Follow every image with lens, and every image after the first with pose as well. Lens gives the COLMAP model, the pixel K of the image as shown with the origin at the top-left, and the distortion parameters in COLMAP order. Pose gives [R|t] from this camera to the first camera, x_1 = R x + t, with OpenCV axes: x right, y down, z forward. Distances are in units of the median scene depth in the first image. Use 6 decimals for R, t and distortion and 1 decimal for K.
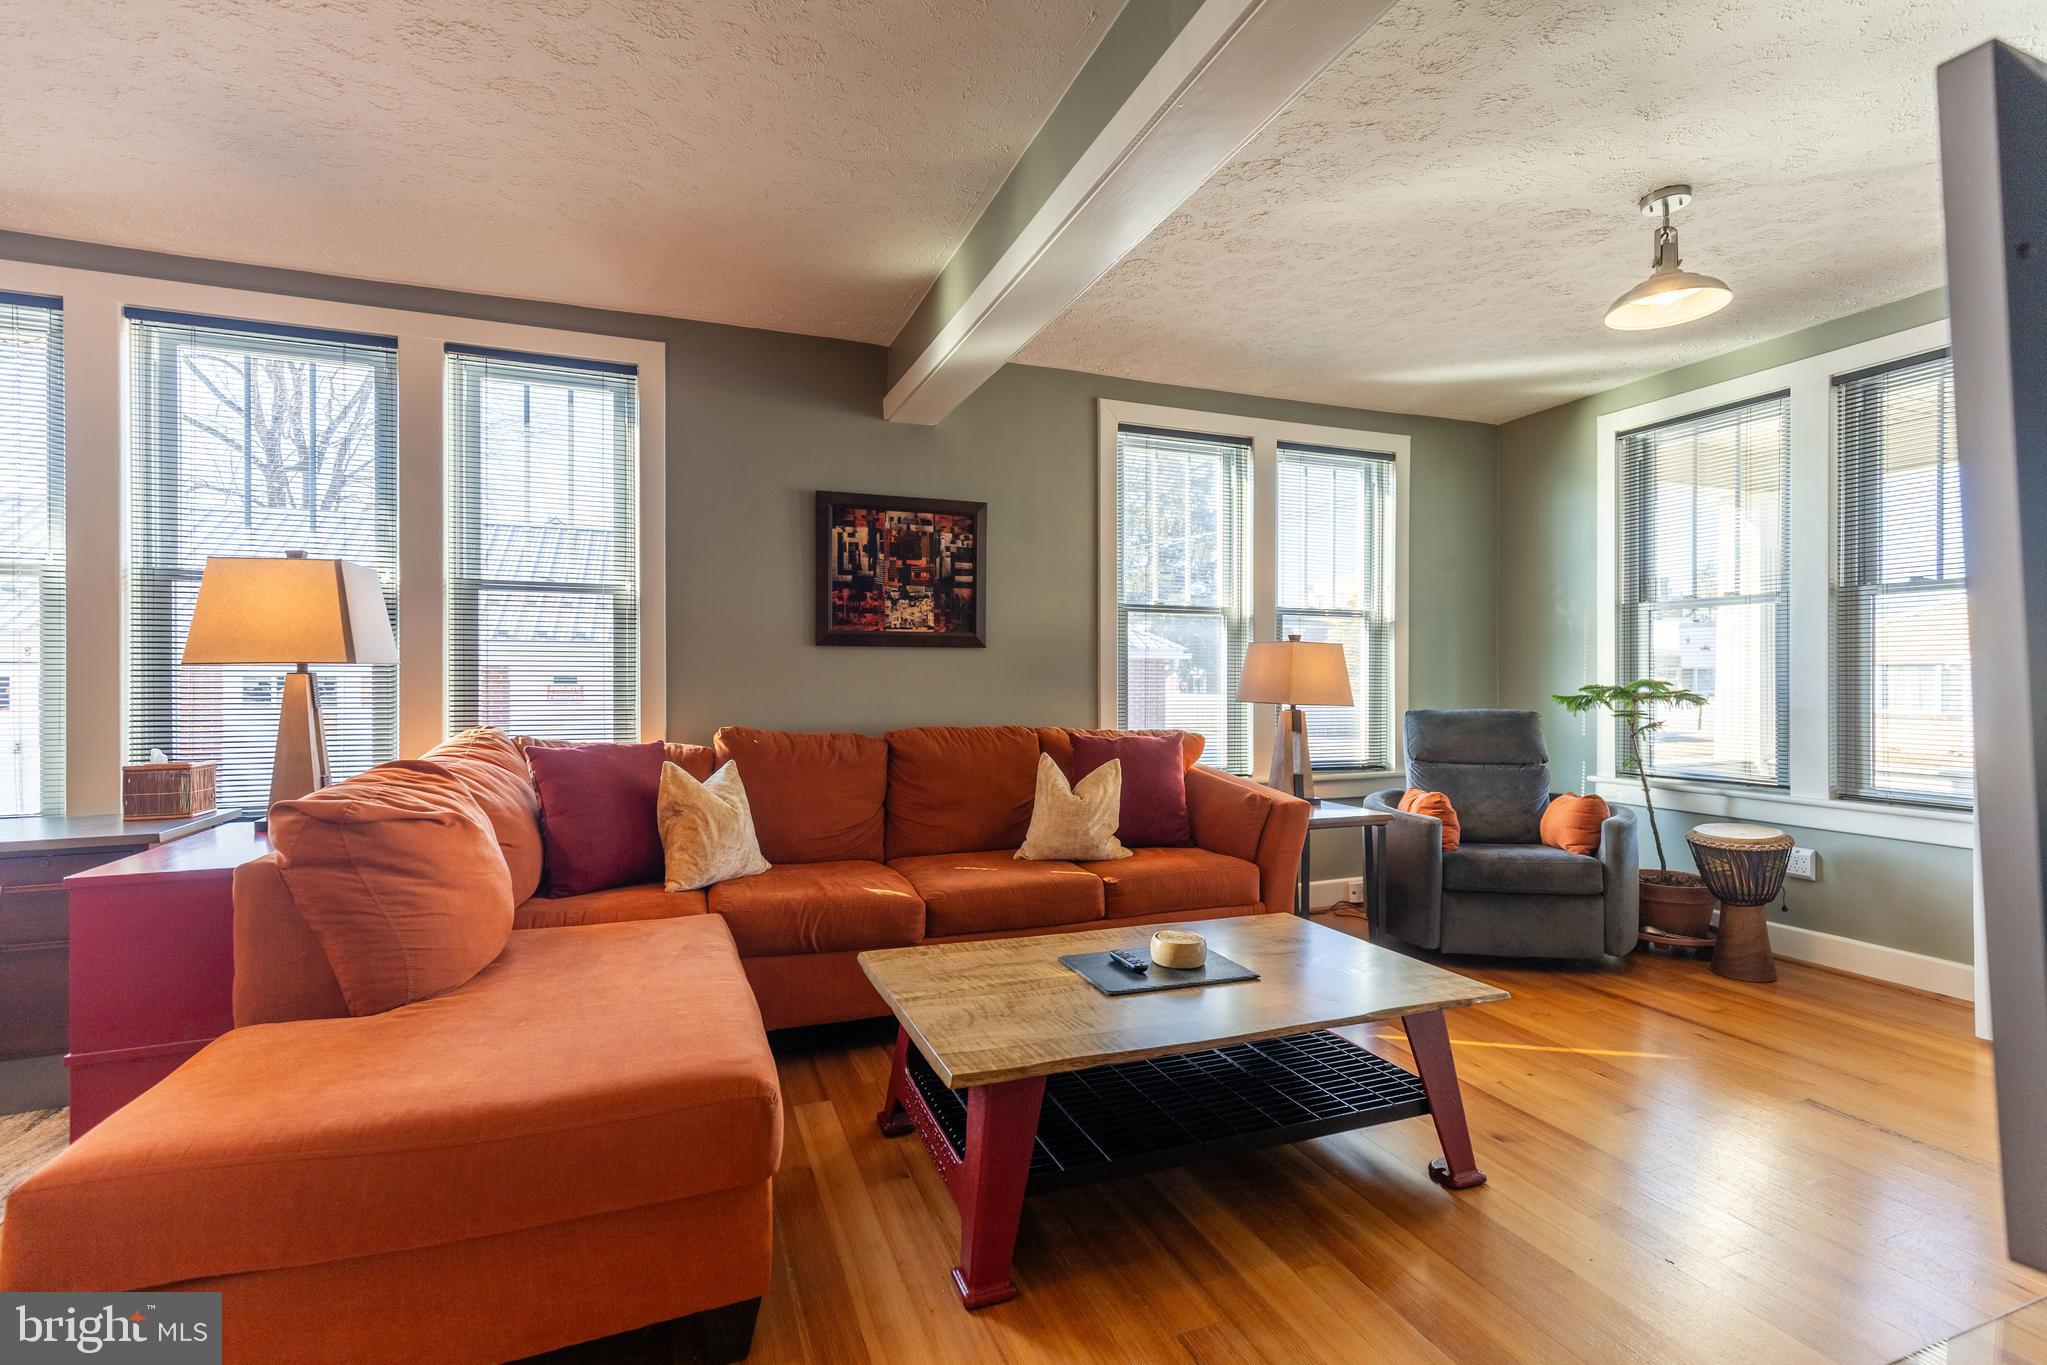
lens RADIAL K [[909.0, 0, 1023.5], [0, 909.0, 682.5], [0, 0, 1]] dist [0.001473, -0.000141]
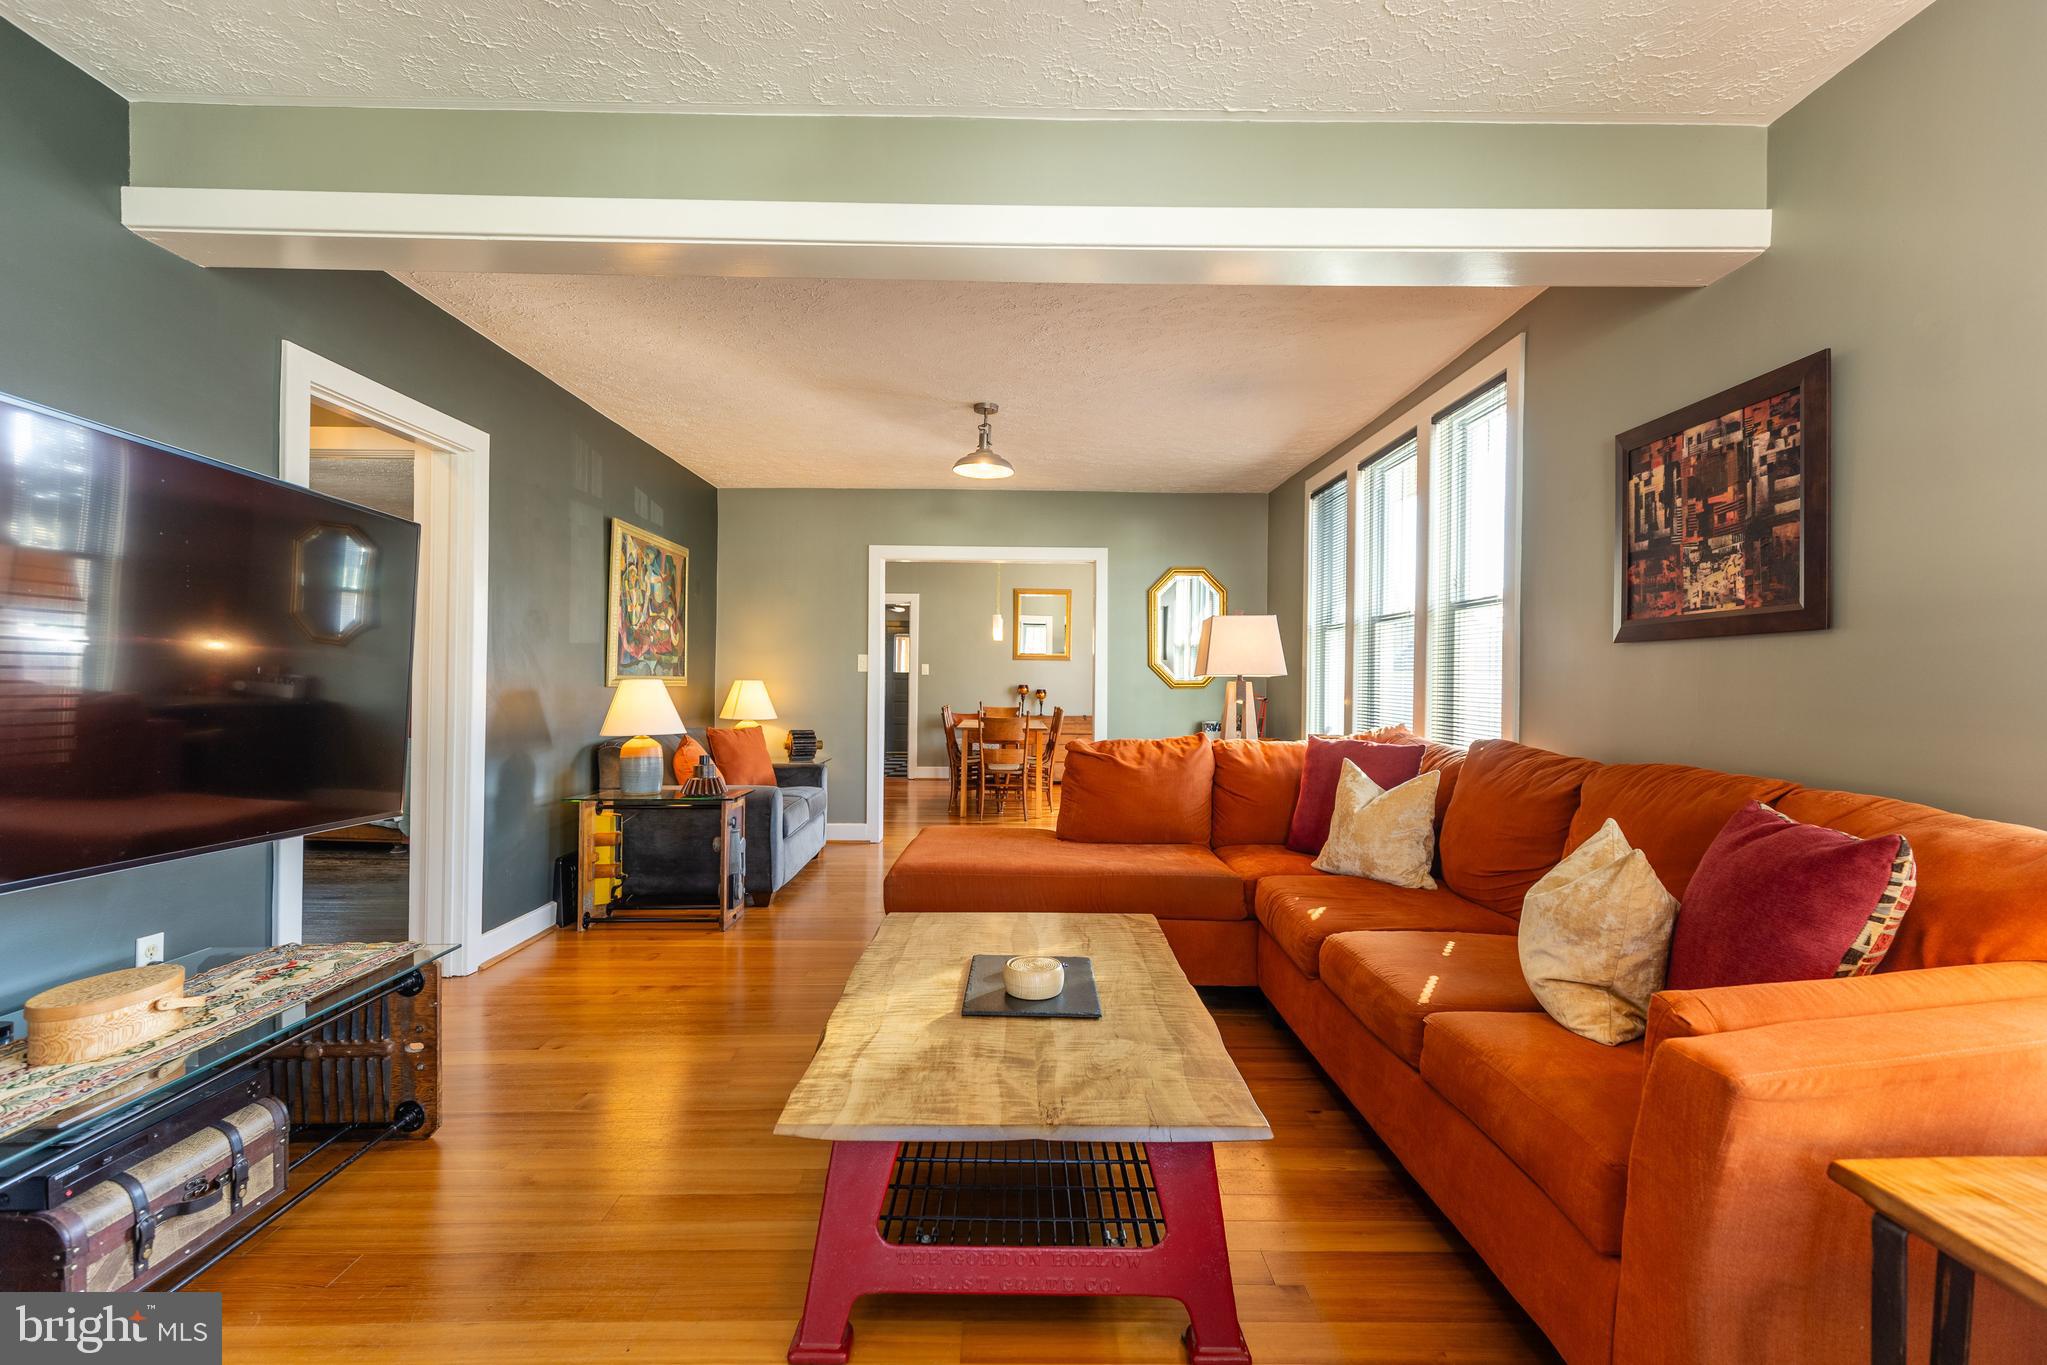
lens RADIAL K [[909.0, 0, 1023.5], [0, 909.0, 682.5], [0, 0, 1]] dist [0.001473, -0.000141]
pose [[-0.347826, -0.000241, -0.937559, 0.621880], [-0.006654, 0.999975, 0.002211, -0.006261], [0.937535, 0.007007, -0.347819, 0.777604]]
